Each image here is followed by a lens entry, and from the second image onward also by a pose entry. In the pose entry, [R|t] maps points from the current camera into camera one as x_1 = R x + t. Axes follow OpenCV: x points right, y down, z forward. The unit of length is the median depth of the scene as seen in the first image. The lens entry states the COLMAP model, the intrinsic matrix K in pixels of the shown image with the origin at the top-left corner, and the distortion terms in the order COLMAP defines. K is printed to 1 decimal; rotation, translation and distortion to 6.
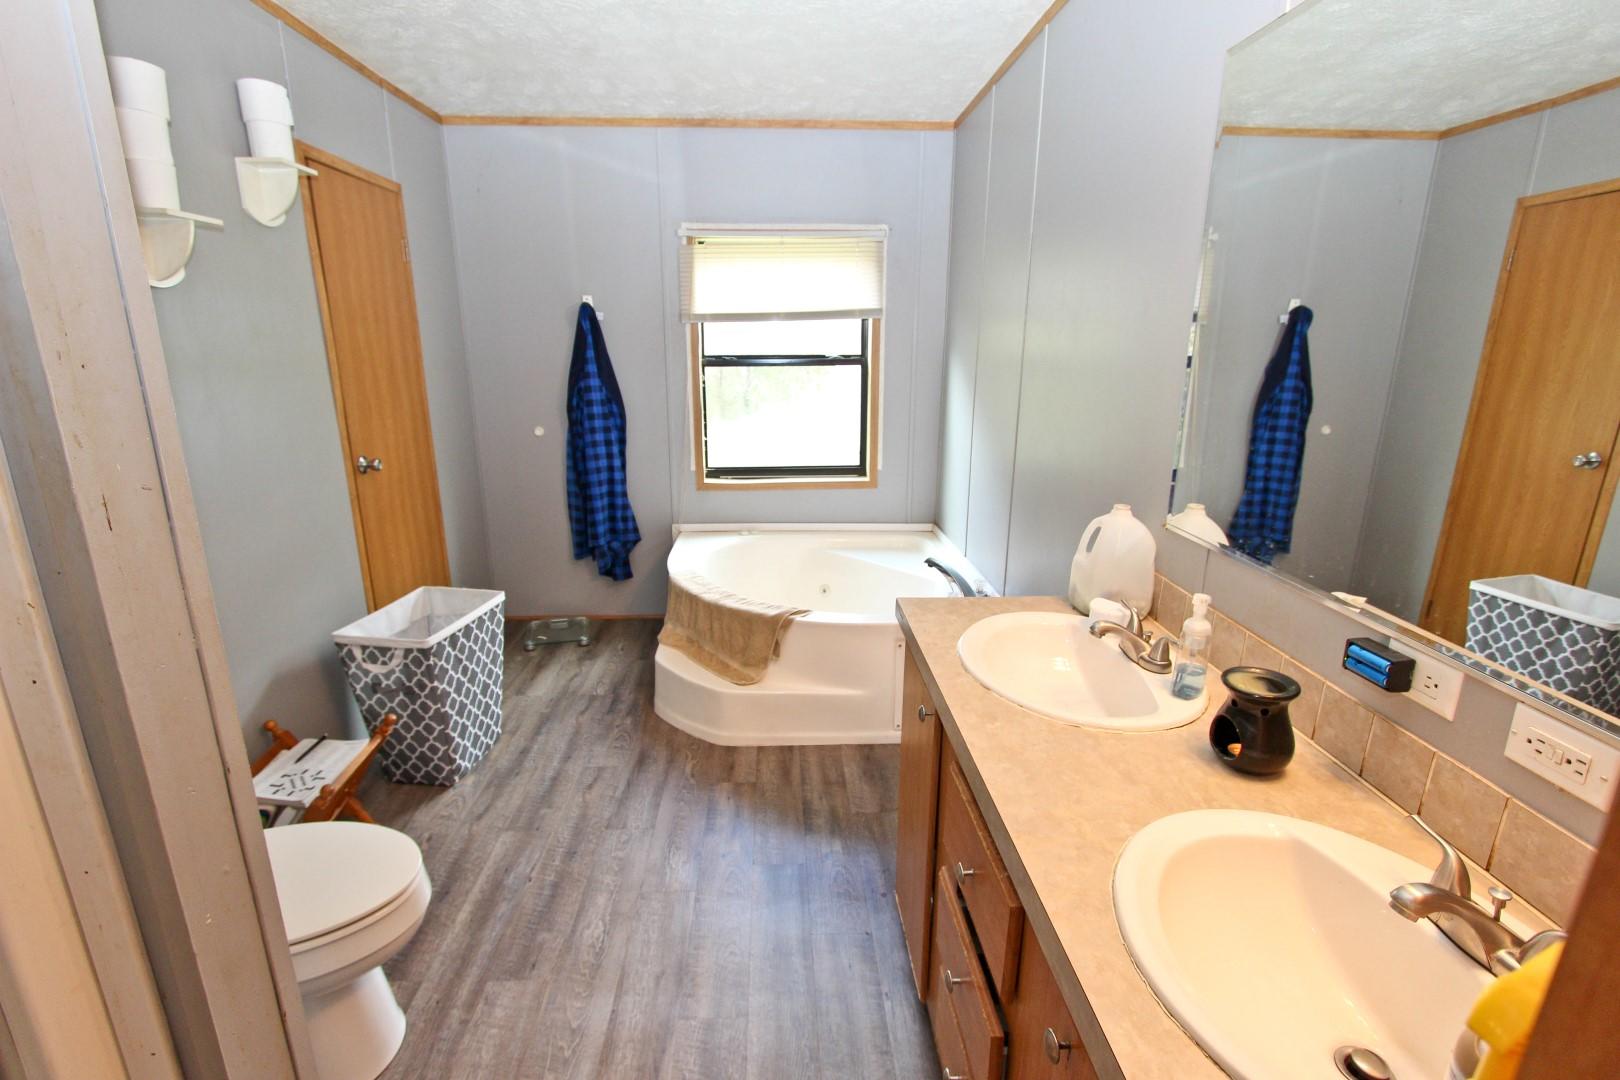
lens RADIAL K [[743.5, 0, 817.5], [0, 743.5, 547.1], [0, 0, 1]] dist [-0.018261, 0.000123]
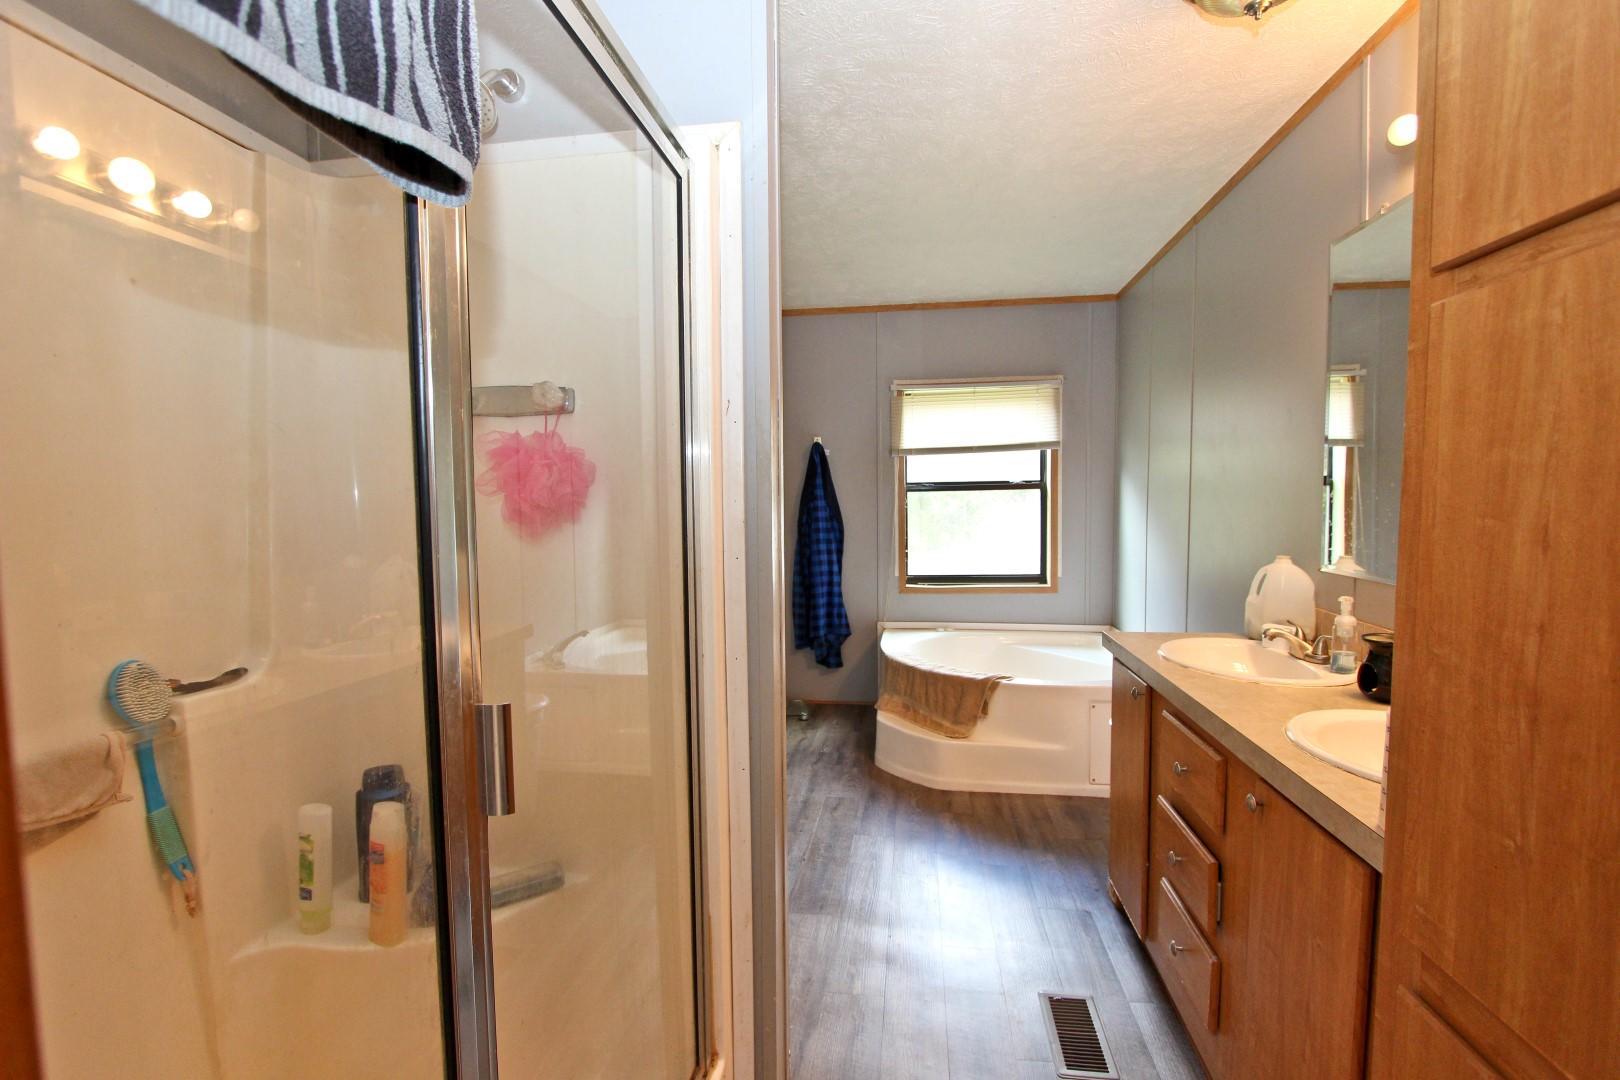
lens RADIAL K [[753.3, 0, 813.9], [0, 753.3, 550.6], [0, 0, 1]] dist [-0.028797, -0.000210]
pose [[0.981553, -0.002444, -0.191173, -0.072891], [-0.036410, 0.979229, -0.199463, 0.109359], [0.187690, 0.202744, 0.961076, -0.202597]]
